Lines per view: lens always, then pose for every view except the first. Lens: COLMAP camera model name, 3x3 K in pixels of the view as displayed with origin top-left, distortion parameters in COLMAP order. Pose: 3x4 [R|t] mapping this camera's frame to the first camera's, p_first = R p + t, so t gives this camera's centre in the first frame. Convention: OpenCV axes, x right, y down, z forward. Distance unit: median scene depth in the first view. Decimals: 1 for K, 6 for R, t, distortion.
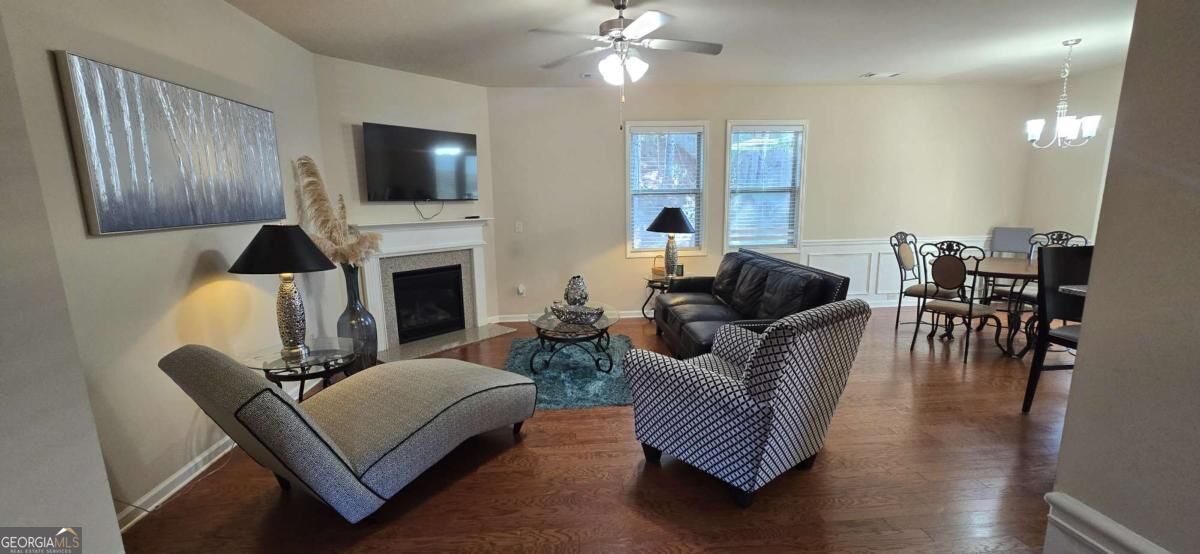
lens RADIAL K [[477.5, 0, 598.0], [0, 477.5, 278.8], [0, 0, 1]] dist [-0.002241, -0.000282]
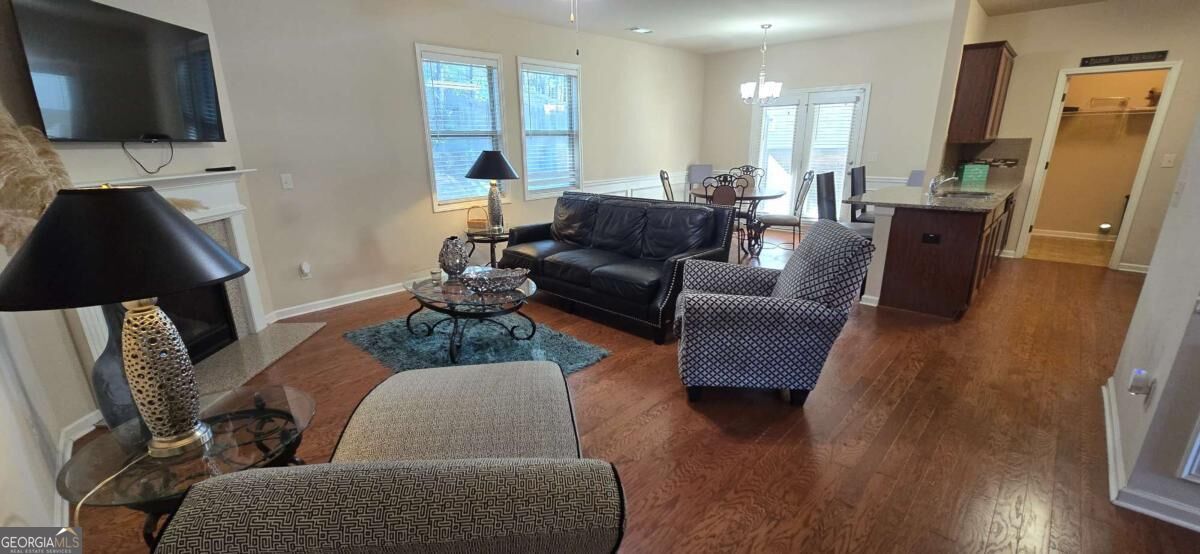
lens RADIAL K [[477.5, 0, 600.4], [0, 477.5, 277.6], [0, 0, 1]] dist [-0.002241, -0.000282]
pose [[0.756863, -0.176207, 0.629372, -0.299643], [0.109611, 0.983554, 0.143554, -0.020771], [-0.644316, -0.039664, 0.763730, 0.168218]]
